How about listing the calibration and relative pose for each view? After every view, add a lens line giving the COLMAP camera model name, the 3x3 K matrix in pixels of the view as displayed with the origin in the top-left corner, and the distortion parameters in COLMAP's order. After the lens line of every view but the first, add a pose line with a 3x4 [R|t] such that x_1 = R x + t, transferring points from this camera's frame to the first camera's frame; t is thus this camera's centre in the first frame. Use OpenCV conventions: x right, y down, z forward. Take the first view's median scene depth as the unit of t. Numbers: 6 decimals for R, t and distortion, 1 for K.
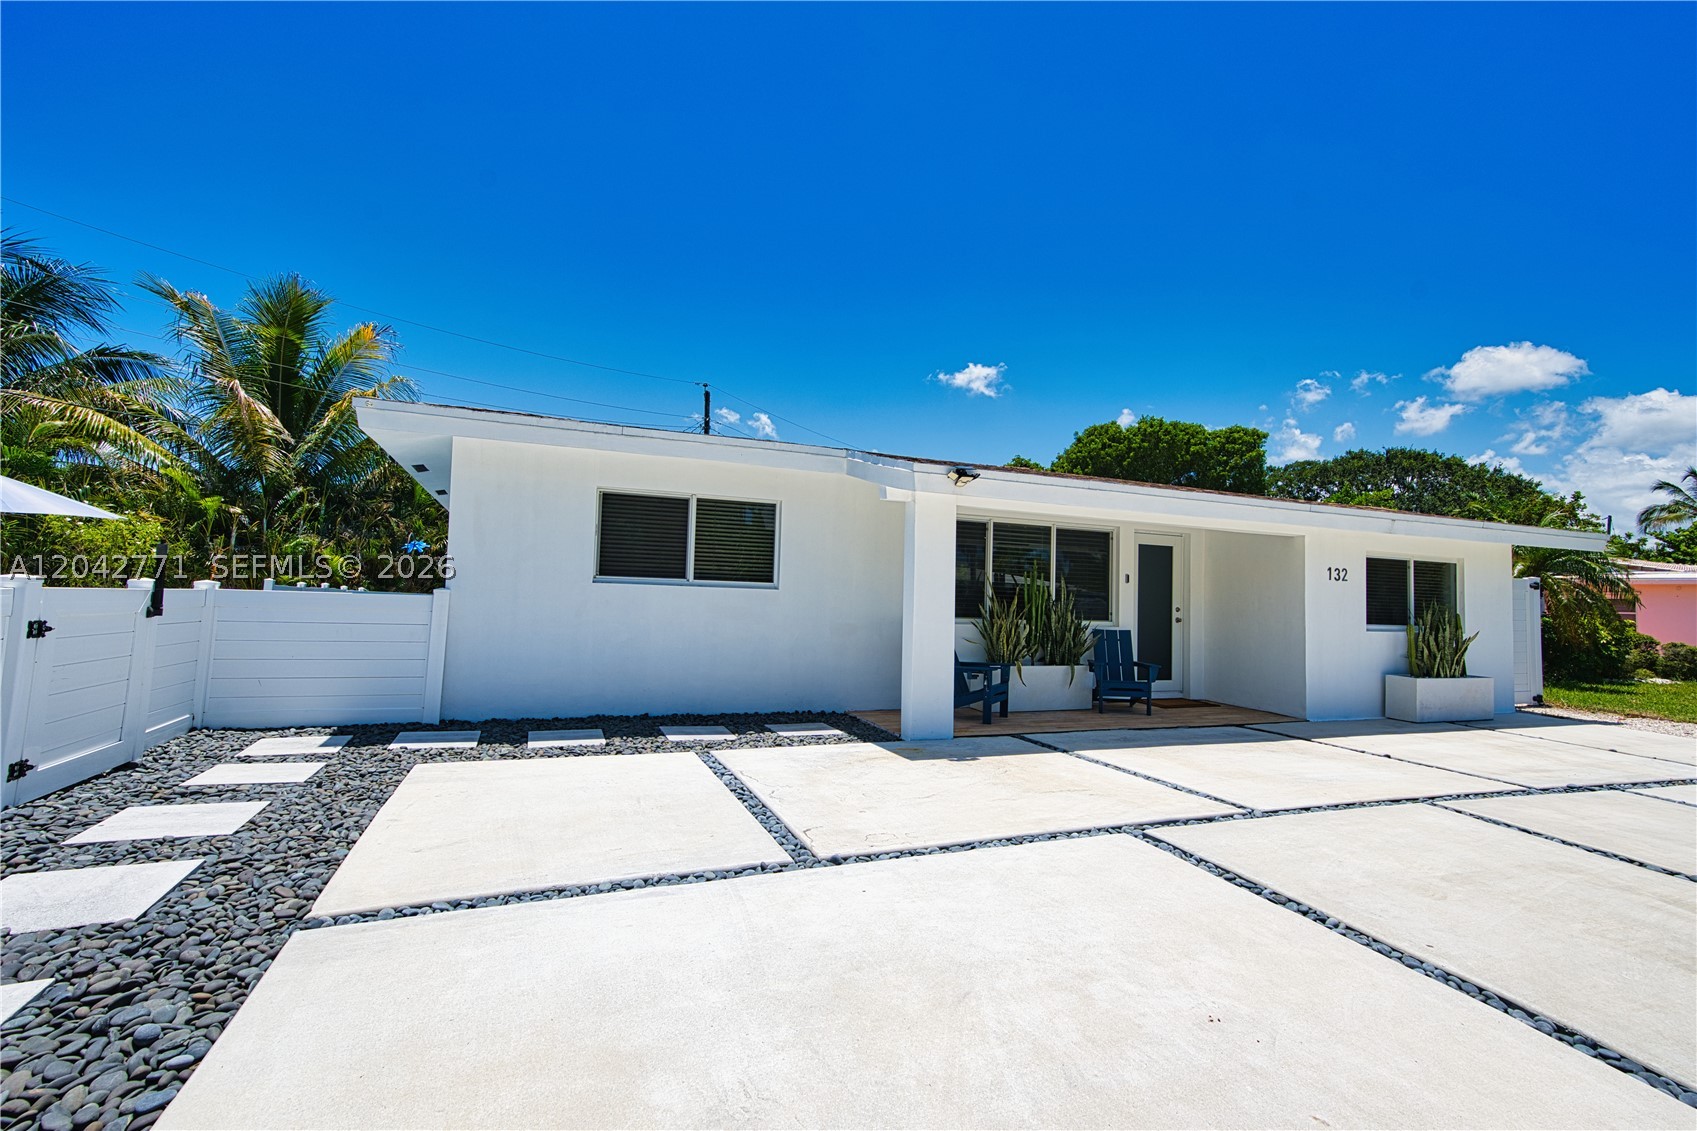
lens RADIAL K [[785.1, 0, 852.5], [0, 785.1, 551.2], [0, 0, 1]] dist [-0.027511, 0.036495]
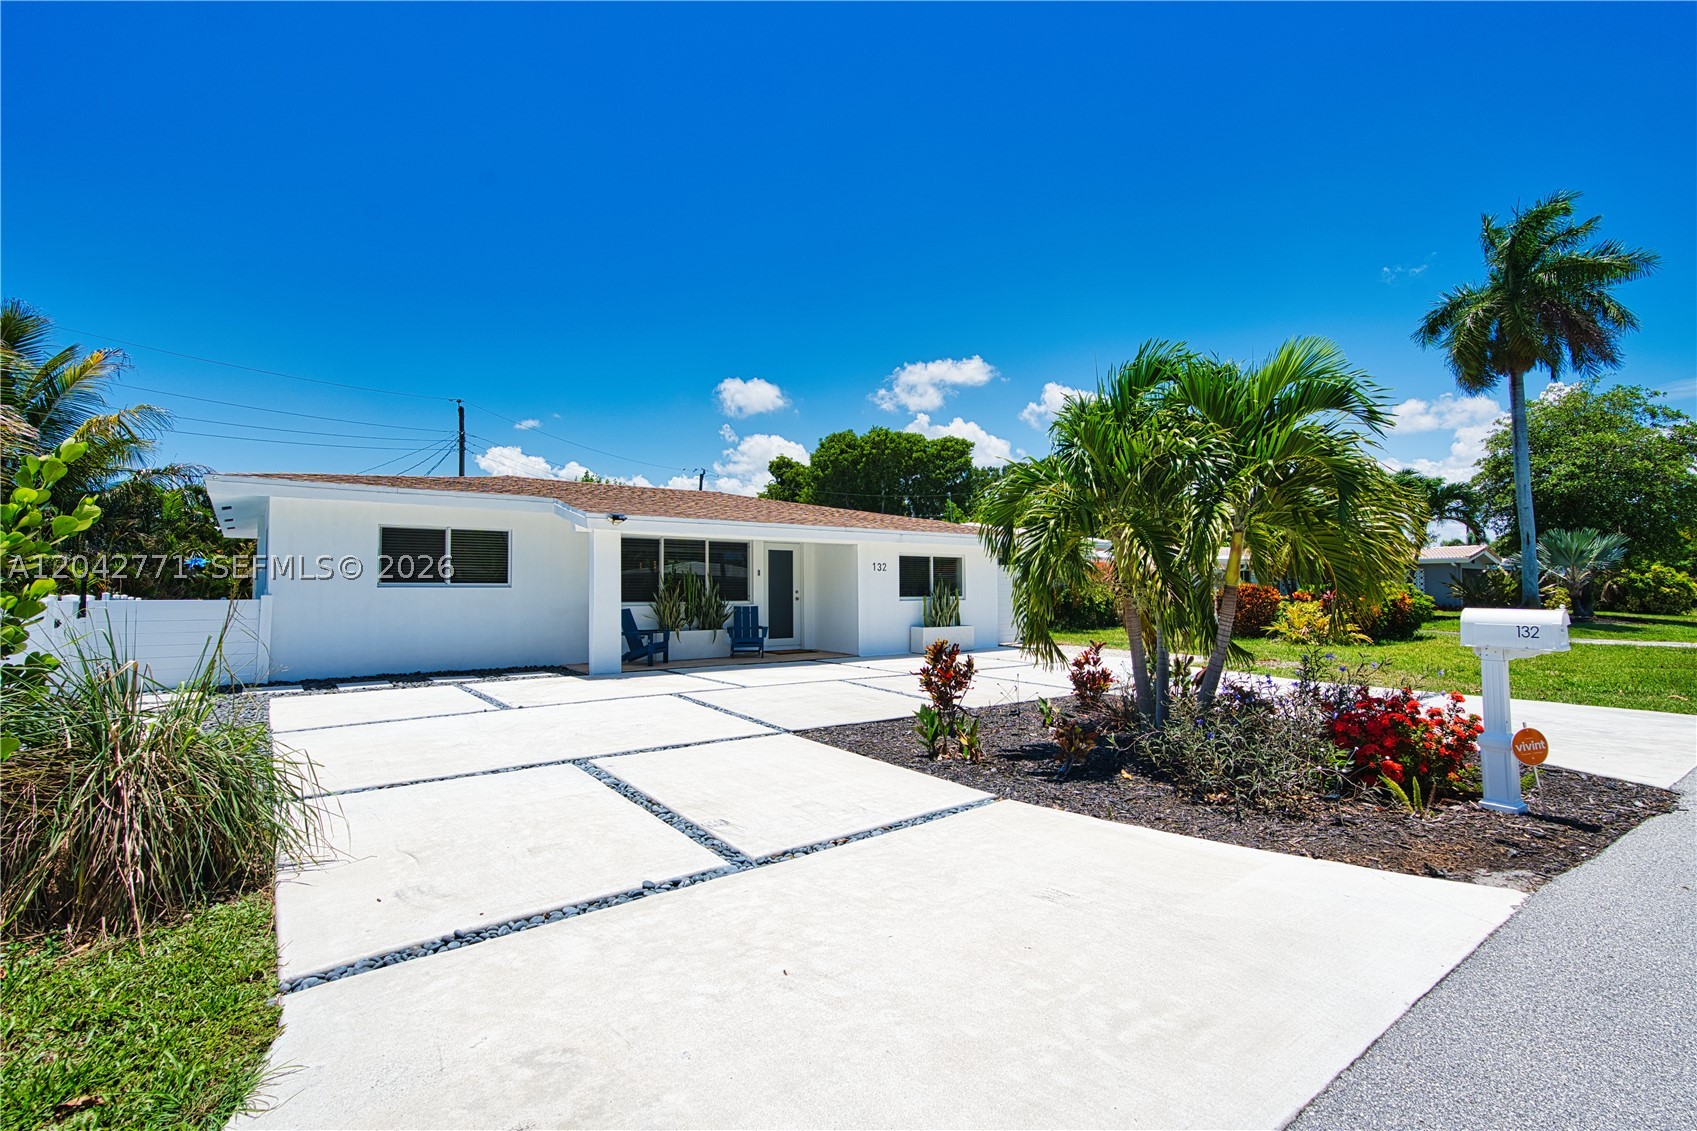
lens RADIAL K [[785.1, 0, 852.5], [0, 785.1, 551.2], [0, 0, 1]] dist [-0.027511, 0.036495]
pose [[0.962680, -0.021213, 0.269809, 0.131428], [0.017788, 0.999727, 0.015131, -0.031847], [-0.270057, -0.009767, 0.962795, -0.623165]]
